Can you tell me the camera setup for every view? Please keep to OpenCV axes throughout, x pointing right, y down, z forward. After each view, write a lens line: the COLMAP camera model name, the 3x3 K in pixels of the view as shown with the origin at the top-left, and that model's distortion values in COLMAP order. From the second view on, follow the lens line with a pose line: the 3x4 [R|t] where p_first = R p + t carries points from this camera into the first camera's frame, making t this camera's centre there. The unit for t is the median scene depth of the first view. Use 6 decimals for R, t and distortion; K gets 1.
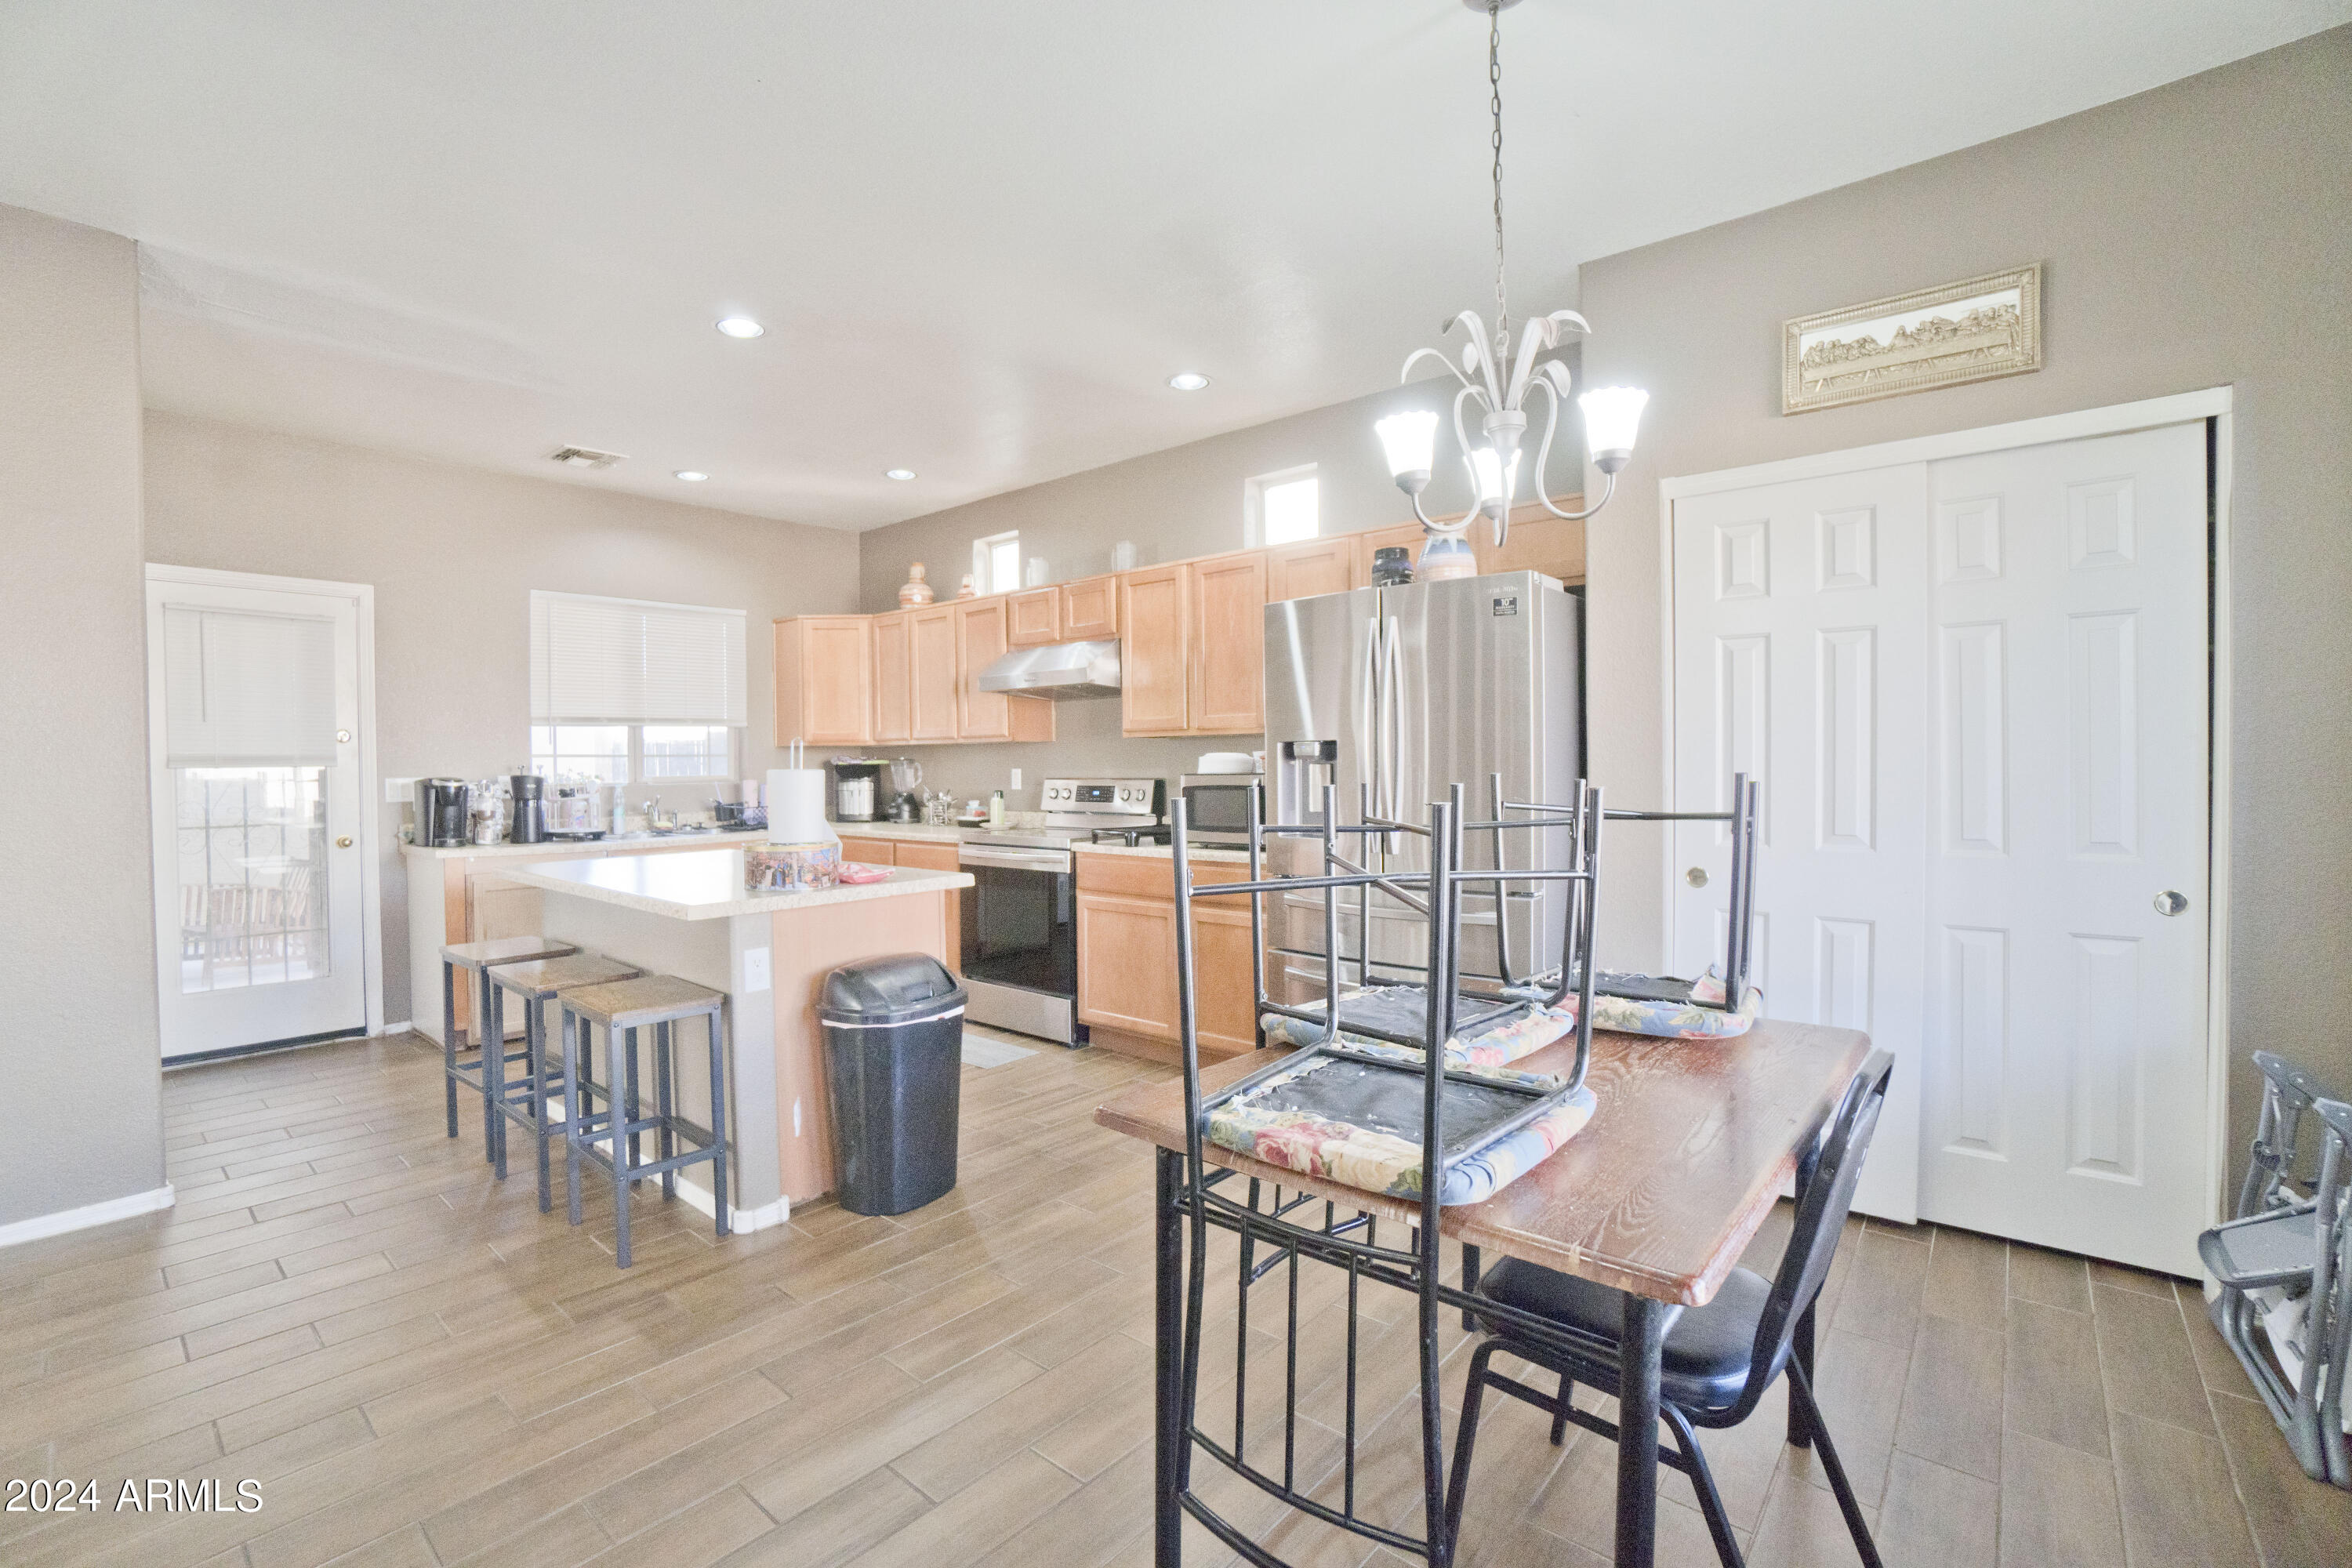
lens RADIAL K [[1036.0, 0, 1160.2], [0, 1036.0, 782.1], [0, 0, 1]] dist [-0.066319, 0.023540]
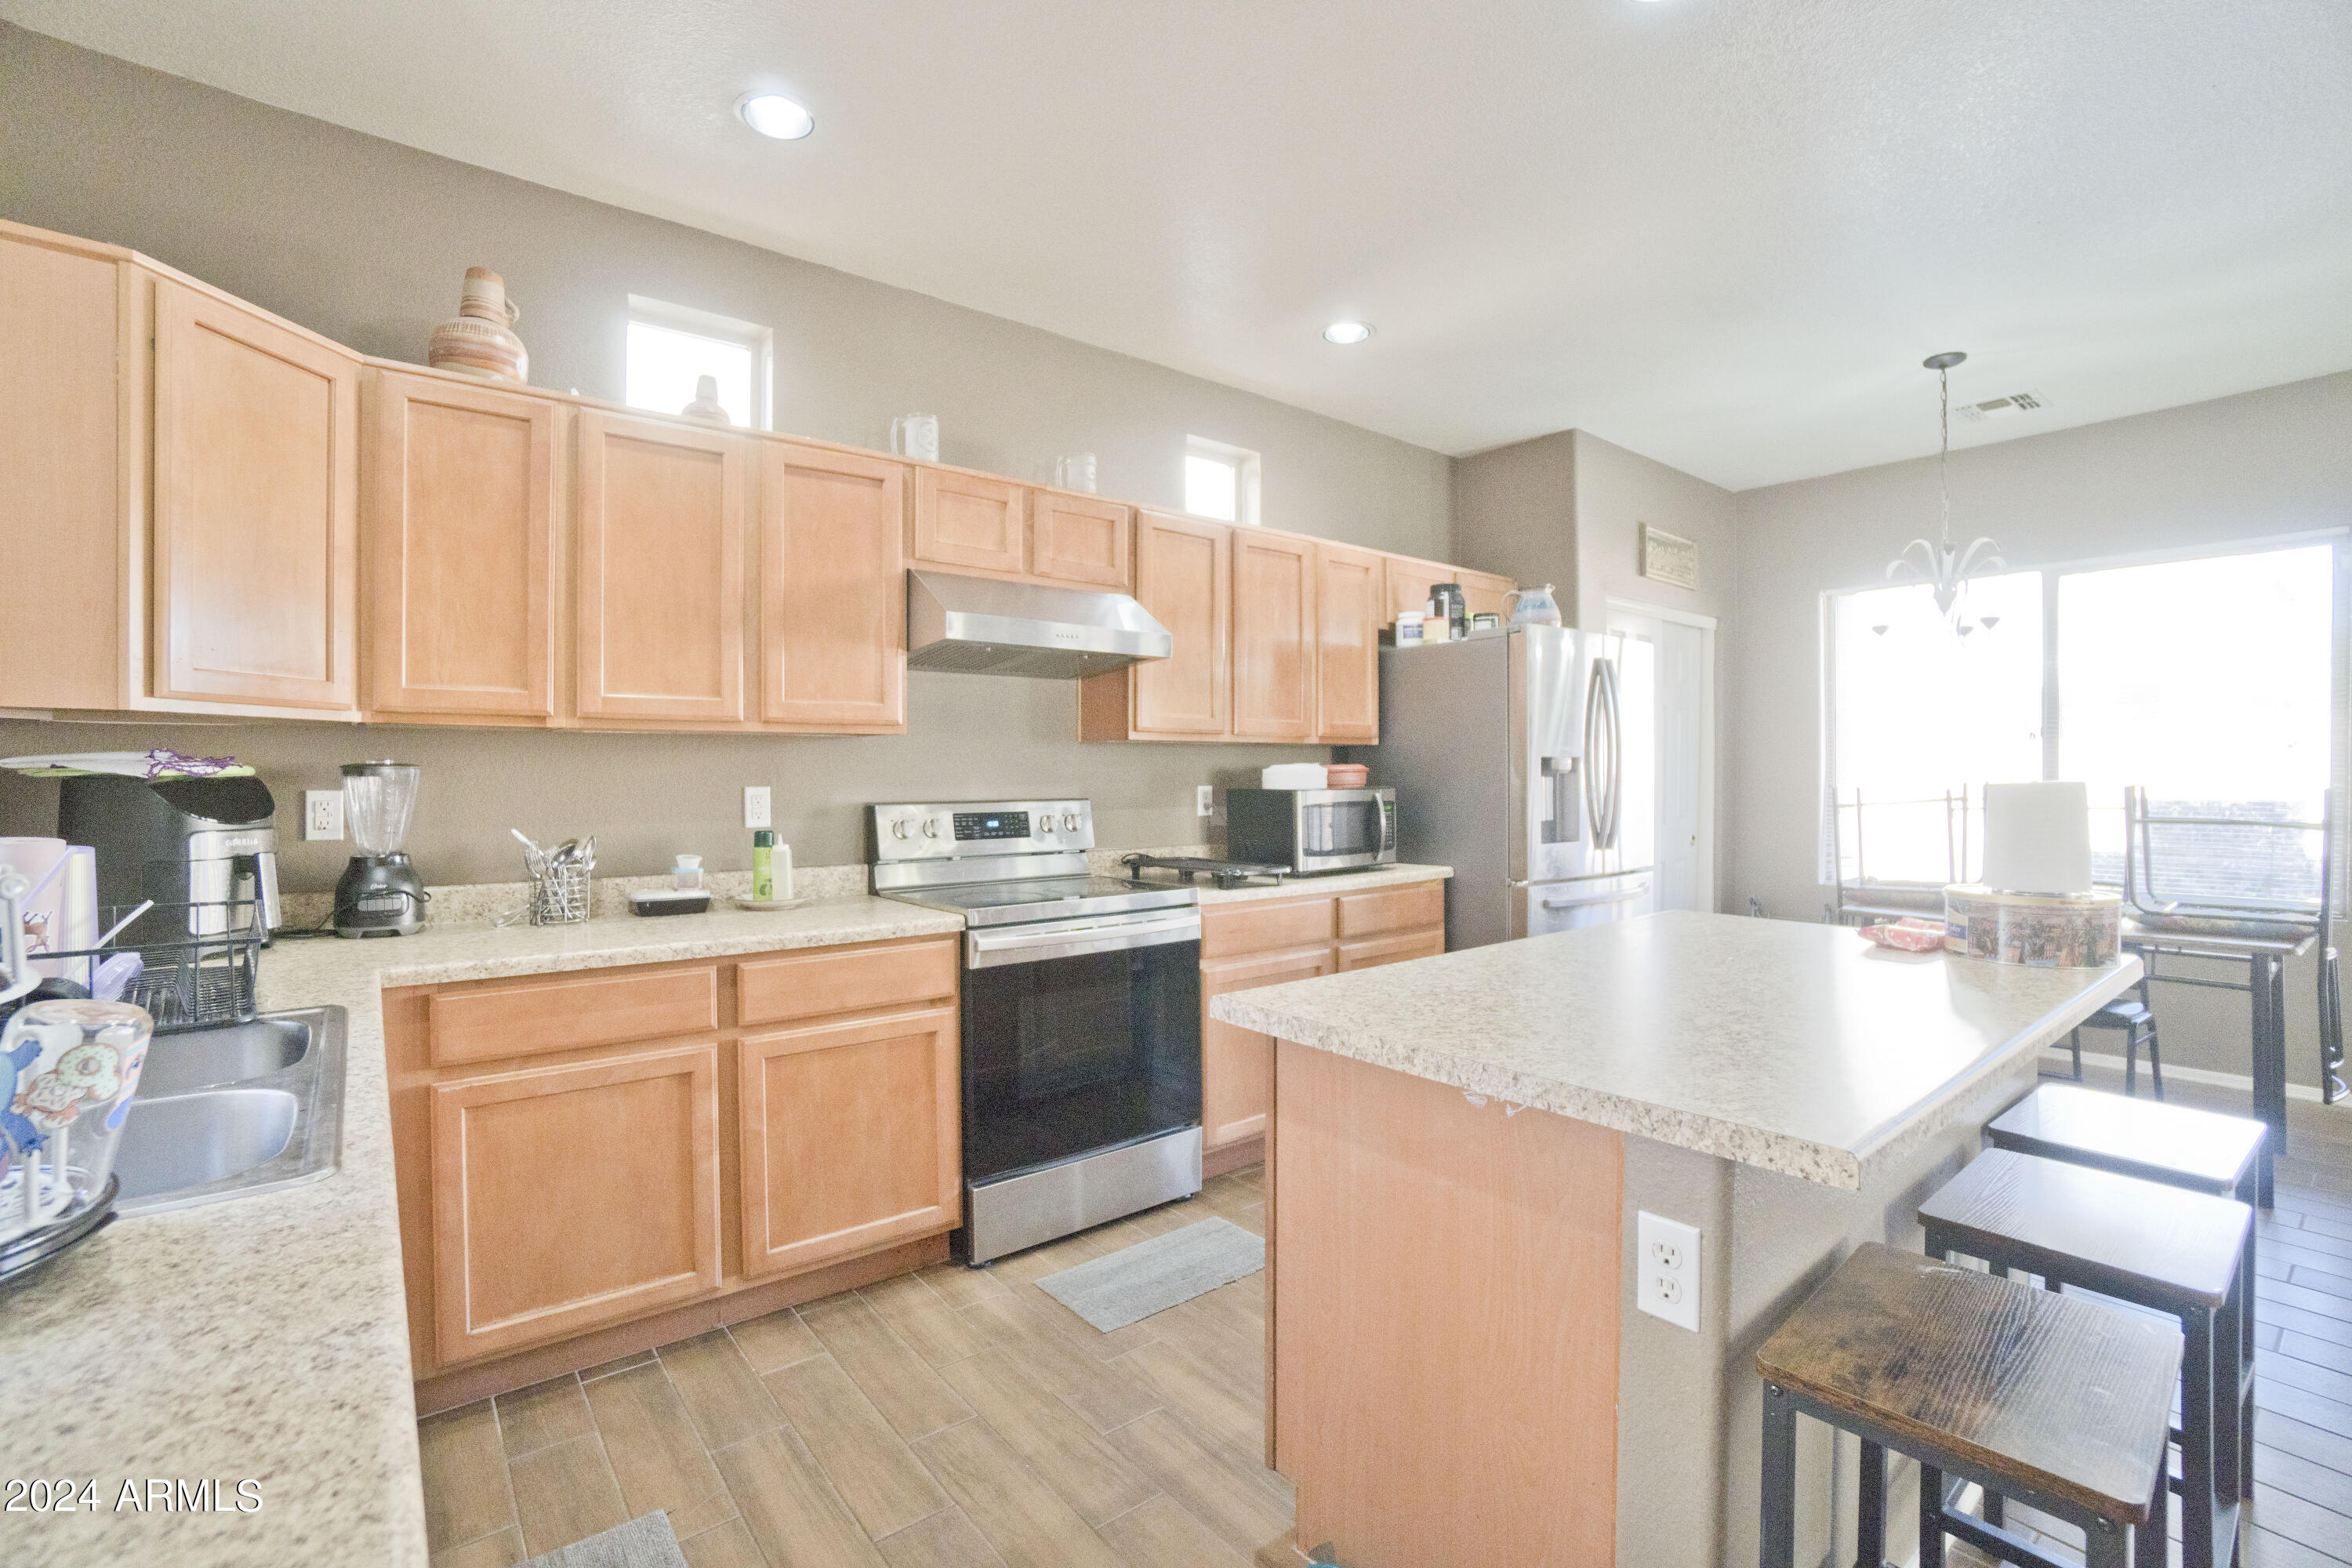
lens RADIAL K [[1036.0, 0, 1160.2], [0, 1036.0, 782.1], [0, 0, 1]] dist [-0.066319, 0.023540]
pose [[0.191517, 0.002083, 0.981487, -0.681053], [0.019453, 0.999793, -0.005918, -0.009453], [-0.981296, 0.020226, 0.191437, 0.809559]]
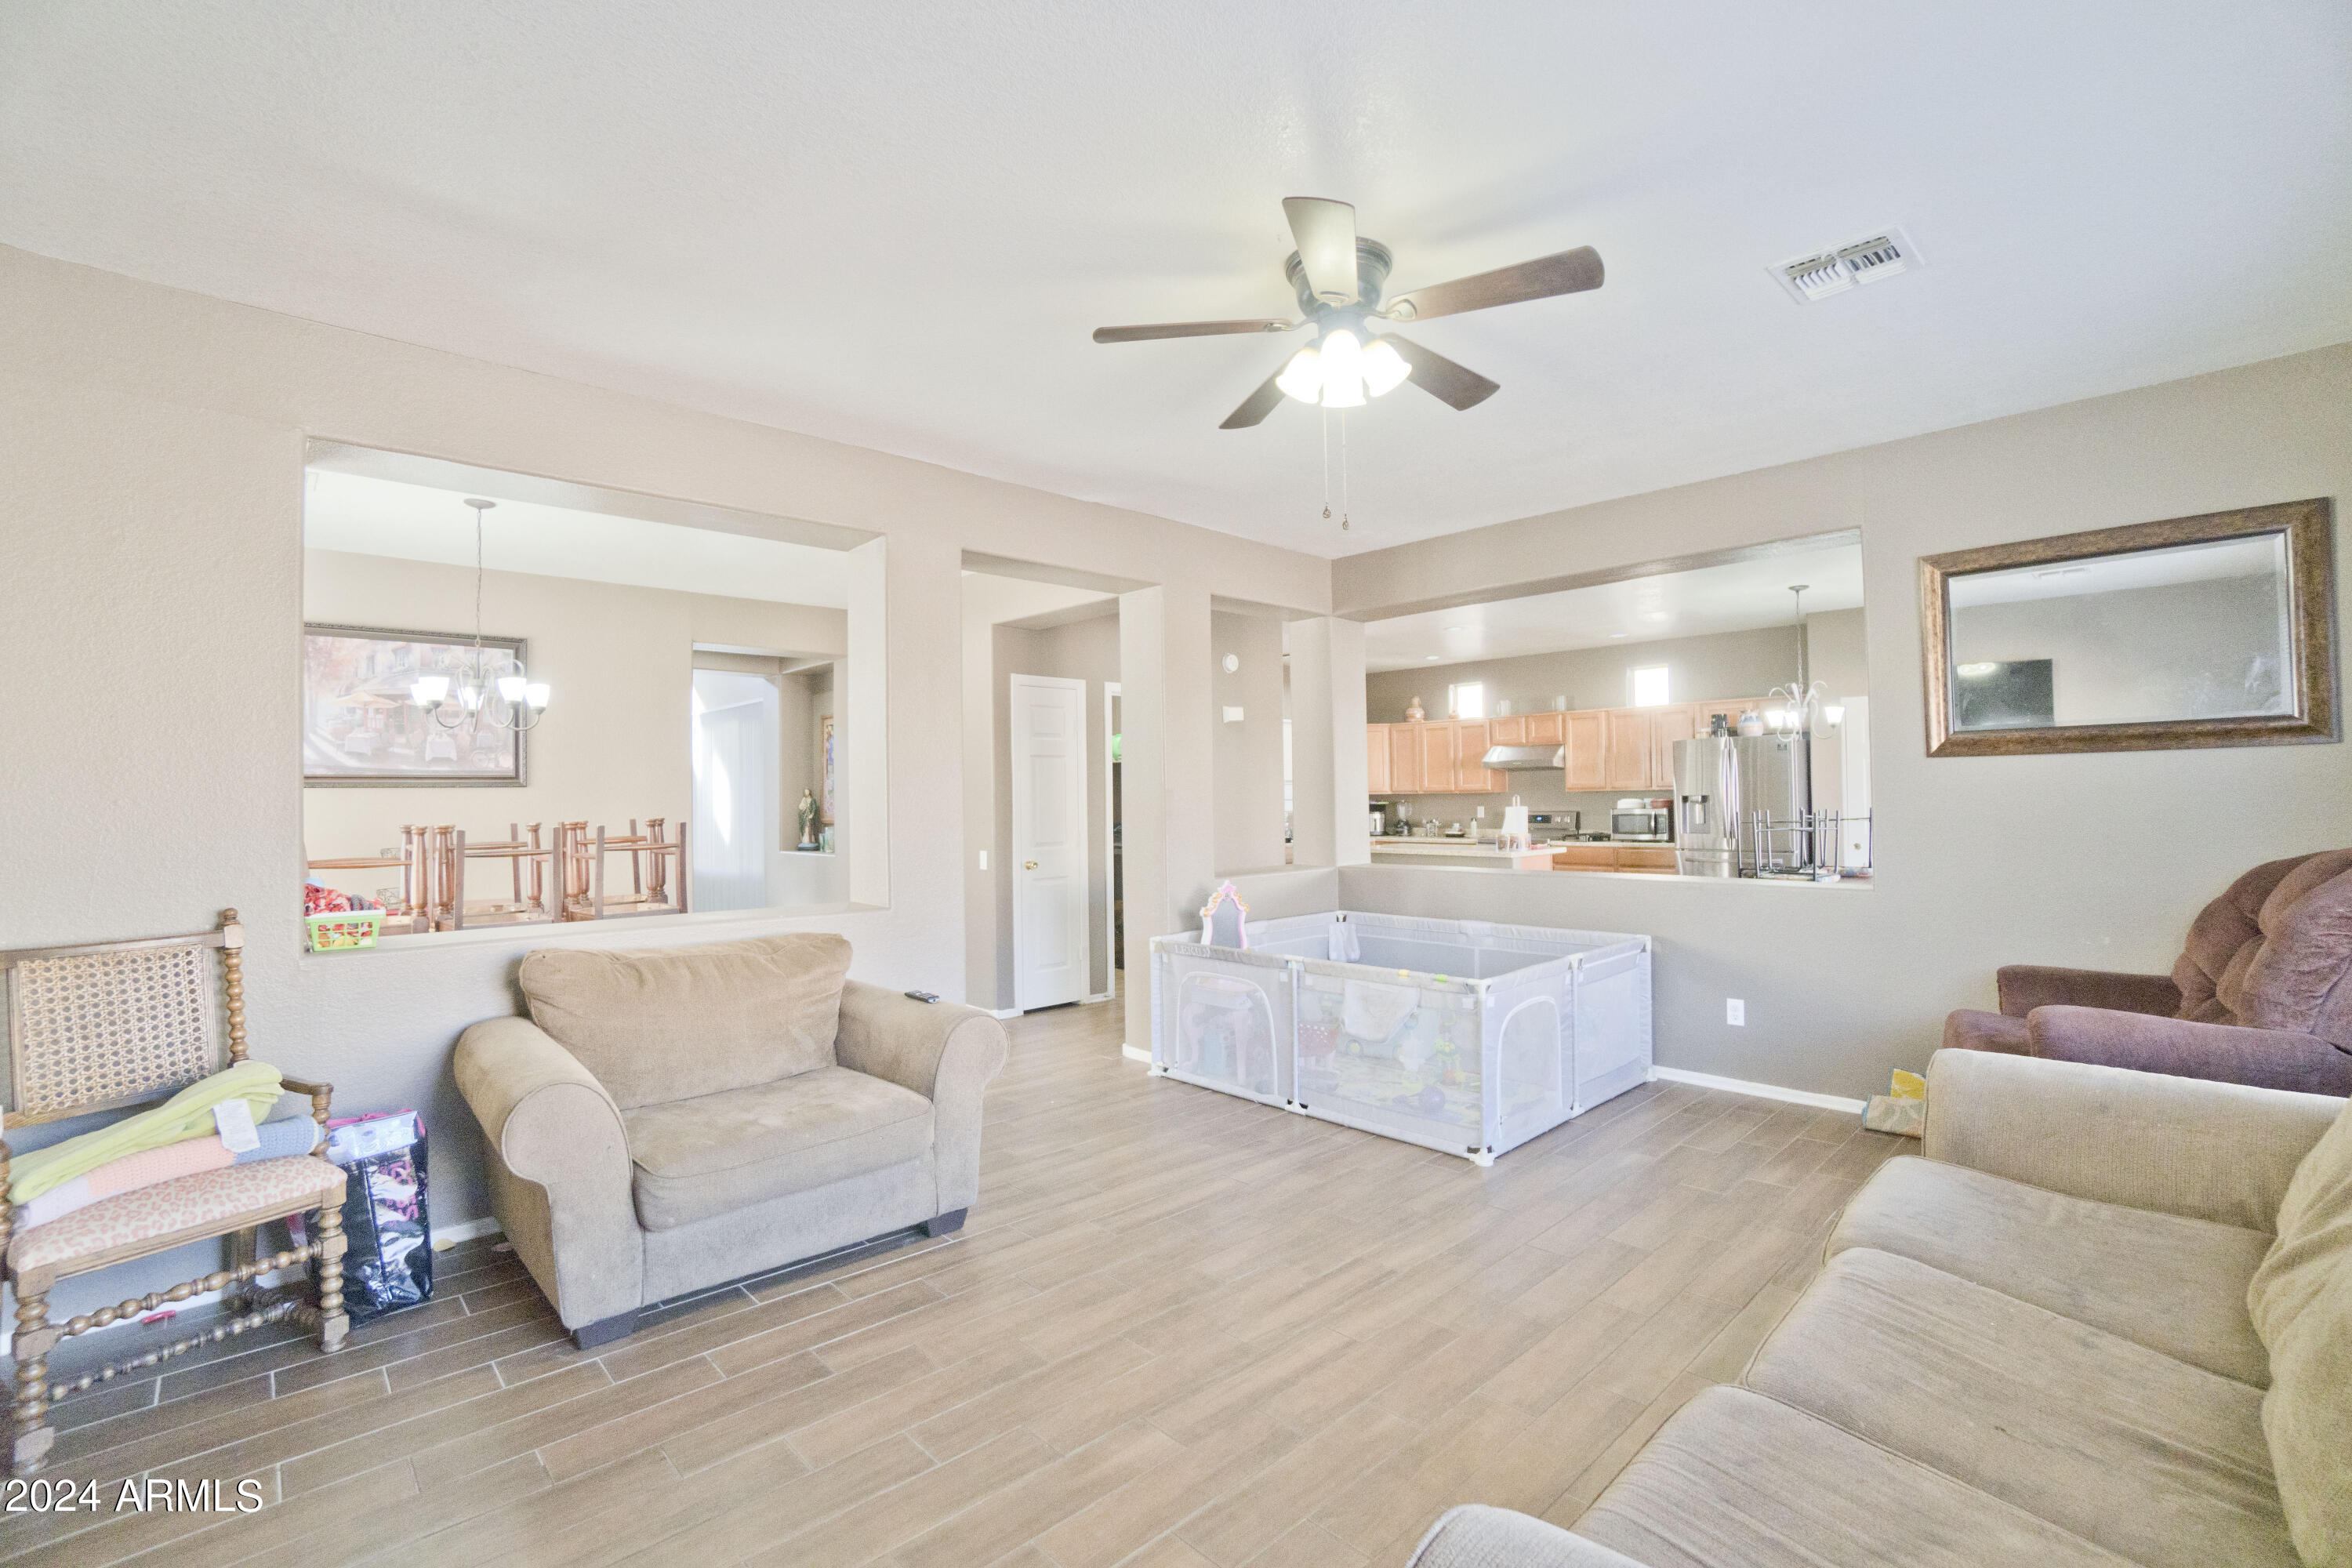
lens RADIAL K [[1036.0, 0, 1160.2], [0, 1036.0, 782.1], [0, 0, 1]] dist [-0.066319, 0.023540]
pose [[0.994188, -0.001978, -0.107638, -0.596105], [-0.002054, 0.999301, -0.037332, 0.016250], [0.107637, 0.037336, 0.993489, -1.087009]]
